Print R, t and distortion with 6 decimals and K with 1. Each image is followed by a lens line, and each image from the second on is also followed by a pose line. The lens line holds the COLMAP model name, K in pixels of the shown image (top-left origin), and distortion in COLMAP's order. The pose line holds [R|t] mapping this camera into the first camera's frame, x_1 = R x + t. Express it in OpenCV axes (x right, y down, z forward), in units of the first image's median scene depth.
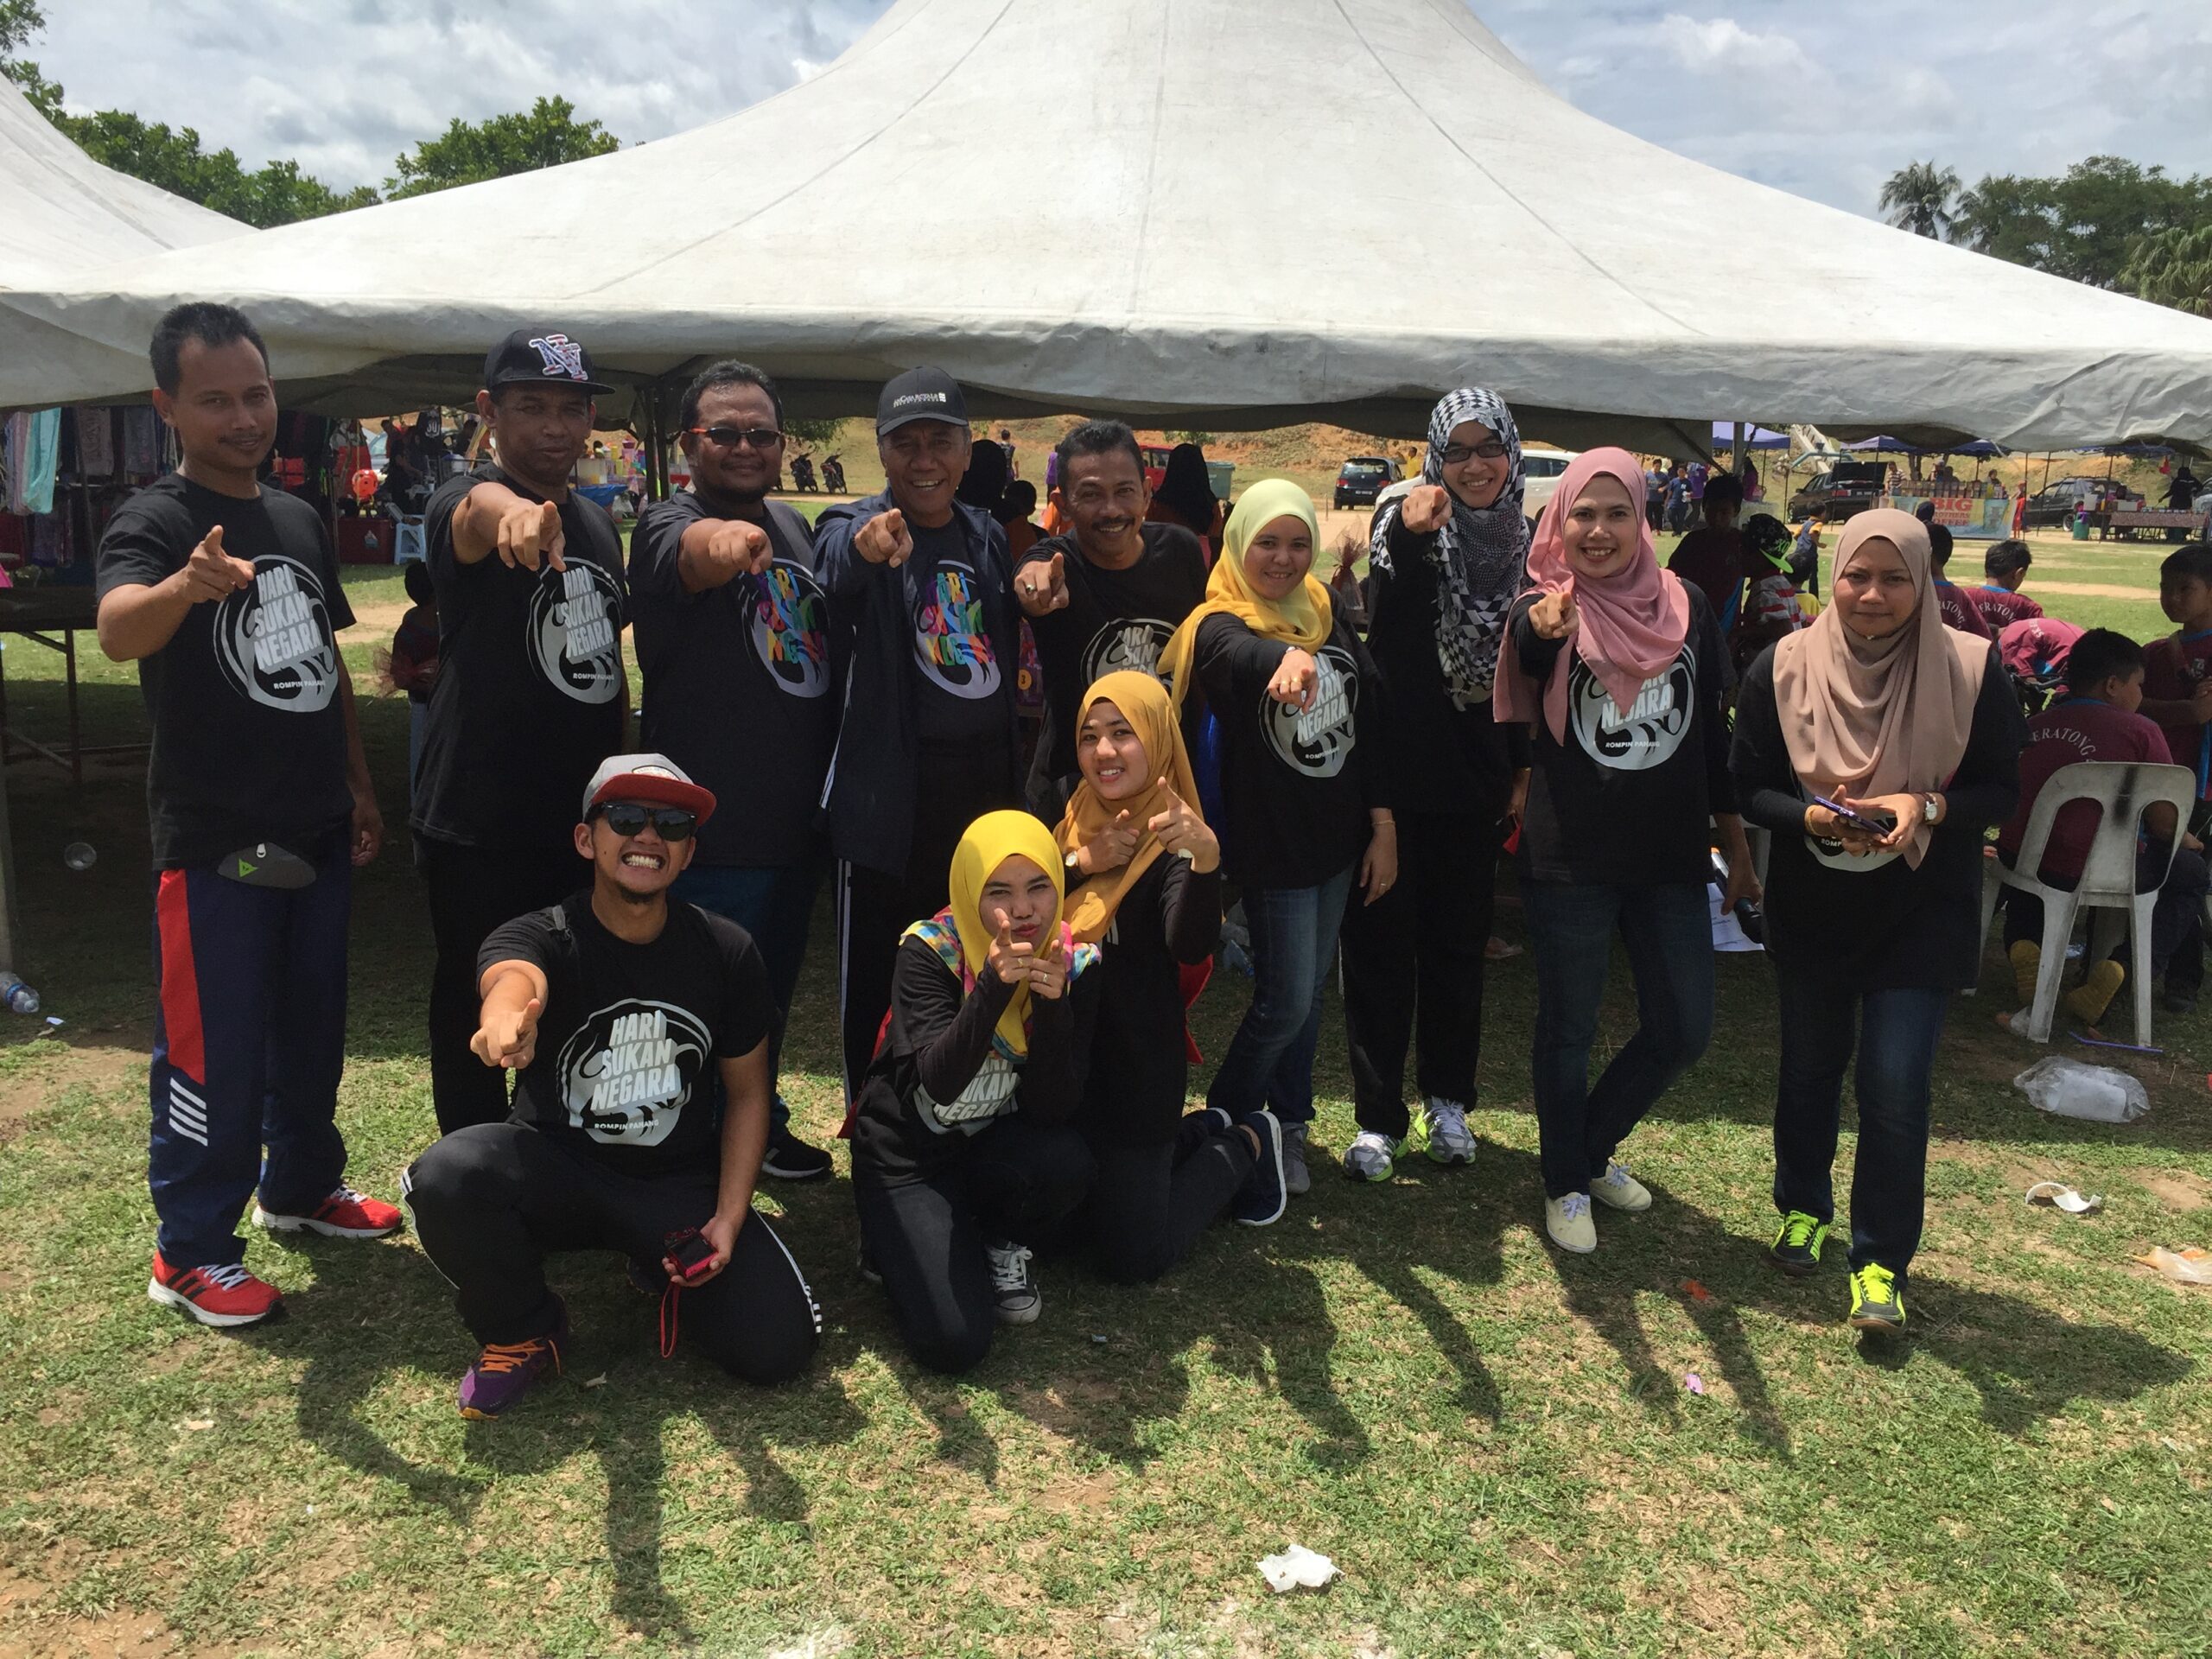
lens RADIAL K [[1869.0, 0, 1090.8], [0, 1869.0, 868.0], [0, 0, 1]] dist [0.021721, 0.000337]
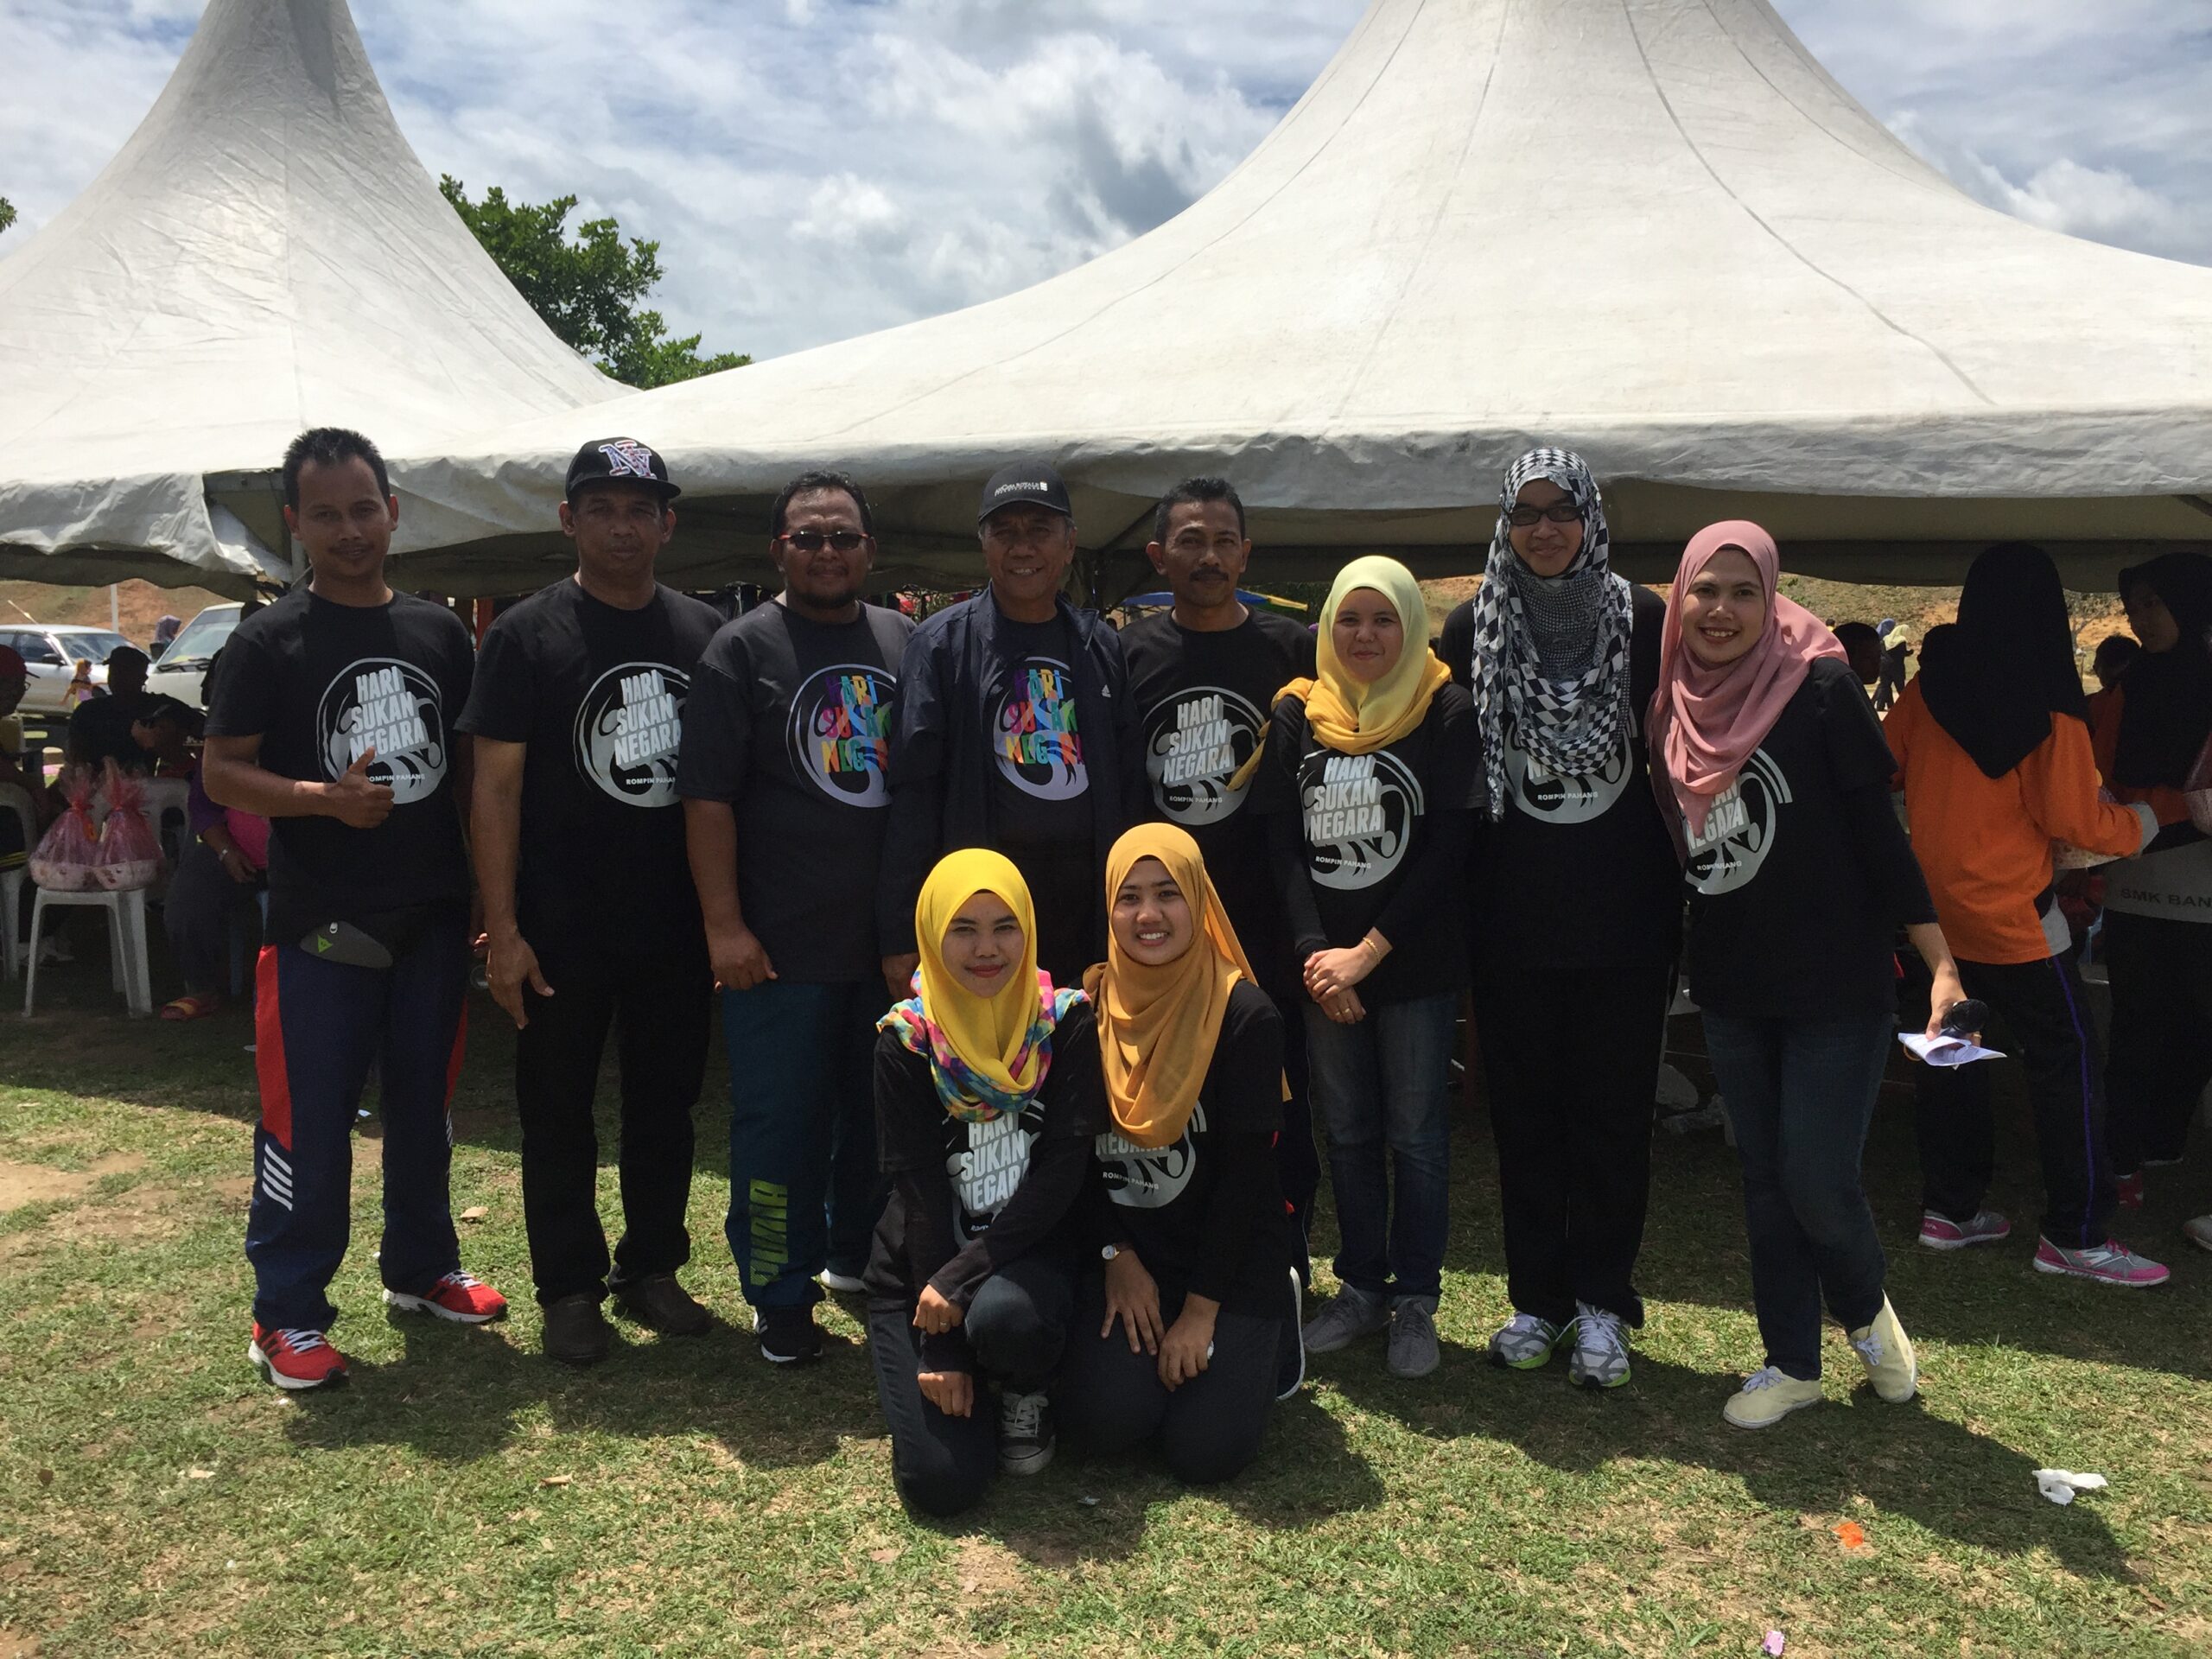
lens RADIAL K [[1894.4, 0, 1106.0], [0, 1894.4, 829.5], [0, 0, 1]] dist [0.048355, -0.061620]
pose [[0.950933, 0.008898, -0.309269, 0.220026], [-0.046325, 0.992413, -0.113885, 0.027375], [0.305910, 0.122624, 0.944131, 0.077382]]
